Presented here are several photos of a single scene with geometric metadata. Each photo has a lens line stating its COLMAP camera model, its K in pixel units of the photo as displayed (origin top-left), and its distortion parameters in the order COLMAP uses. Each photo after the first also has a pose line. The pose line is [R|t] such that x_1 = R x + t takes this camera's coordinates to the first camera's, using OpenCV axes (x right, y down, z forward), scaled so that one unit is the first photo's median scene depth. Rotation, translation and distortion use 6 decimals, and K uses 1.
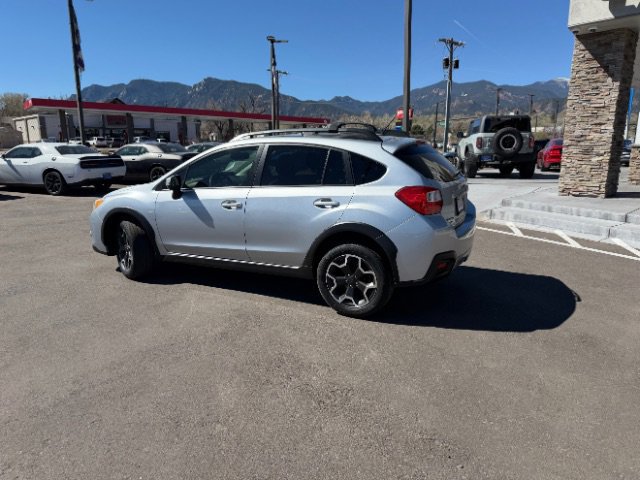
lens RADIAL K [[451.6, 0, 322.2], [0, 451.6, 242.3], [0, 0, 1]] dist [0.029525, -0.037228]
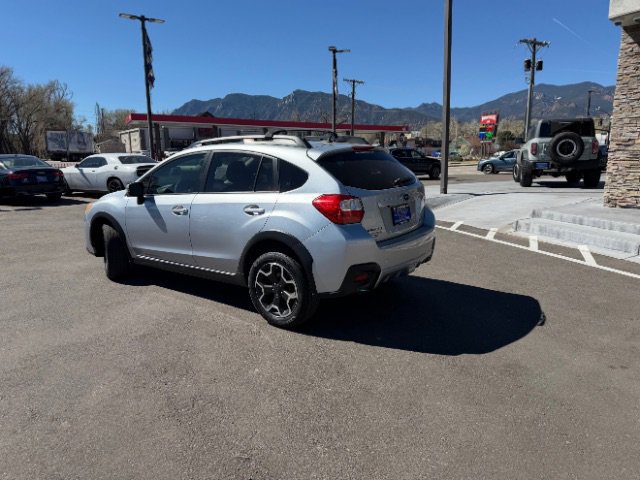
lens RADIAL K [[451.6, 0, 318.1], [0, 451.6, 241.9], [0, 0, 1]] dist [0.029525, -0.037228]
pose [[0.981944, 0.027314, -0.187192, 0.155676], [-0.030910, 0.999389, -0.016313, -0.002236], [0.186632, 0.021805, 0.982188, 0.025102]]
